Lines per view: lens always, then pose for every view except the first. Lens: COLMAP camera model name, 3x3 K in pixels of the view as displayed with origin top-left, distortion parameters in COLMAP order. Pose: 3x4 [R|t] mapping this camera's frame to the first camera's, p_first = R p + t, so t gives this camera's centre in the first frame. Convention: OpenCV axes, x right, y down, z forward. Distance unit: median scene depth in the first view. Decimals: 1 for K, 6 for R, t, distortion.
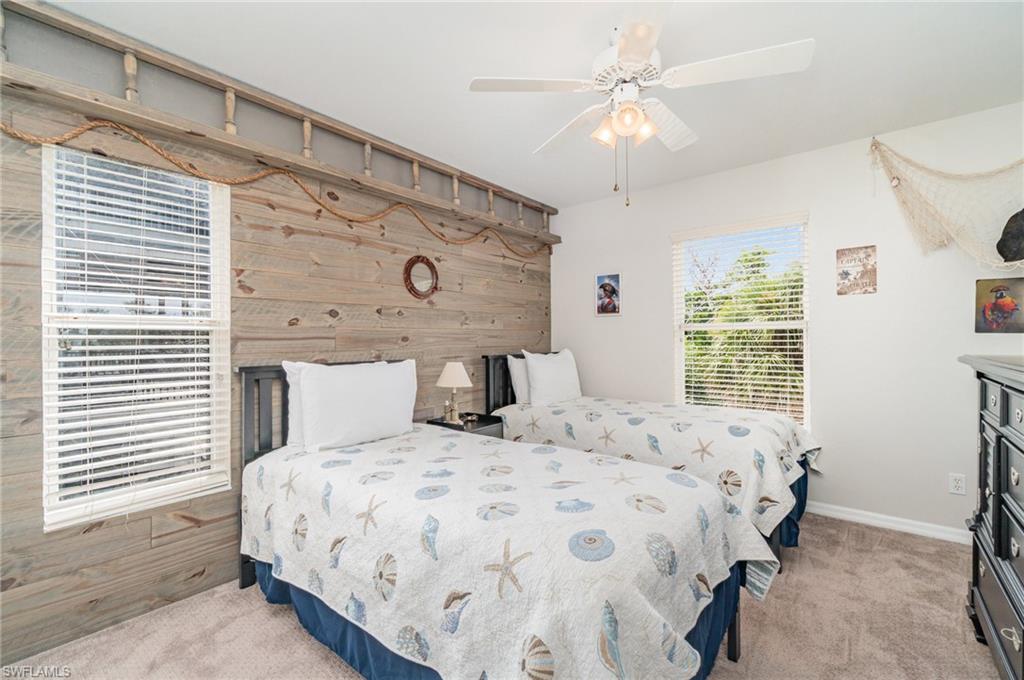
lens RADIAL K [[439.5, 0, 502.4], [0, 439.5, 340.3], [0, 0, 1]] dist [-0.017068, 0.000041]
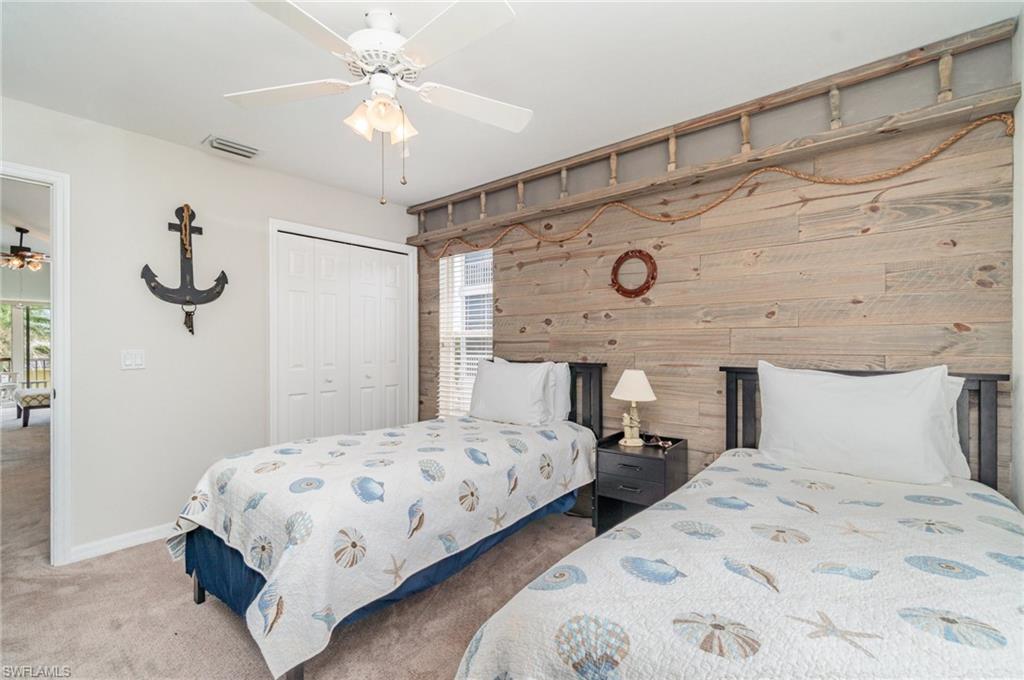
lens RADIAL K [[439.5, 0, 502.4], [0, 439.5, 340.3], [0, 0, 1]] dist [-0.017068, 0.000041]
pose [[-0.010312, 0.001635, -0.999945, 0.745105], [0.002773, 0.999995, 0.001606, -0.009530], [0.999943, -0.002756, -0.010316, 0.769019]]
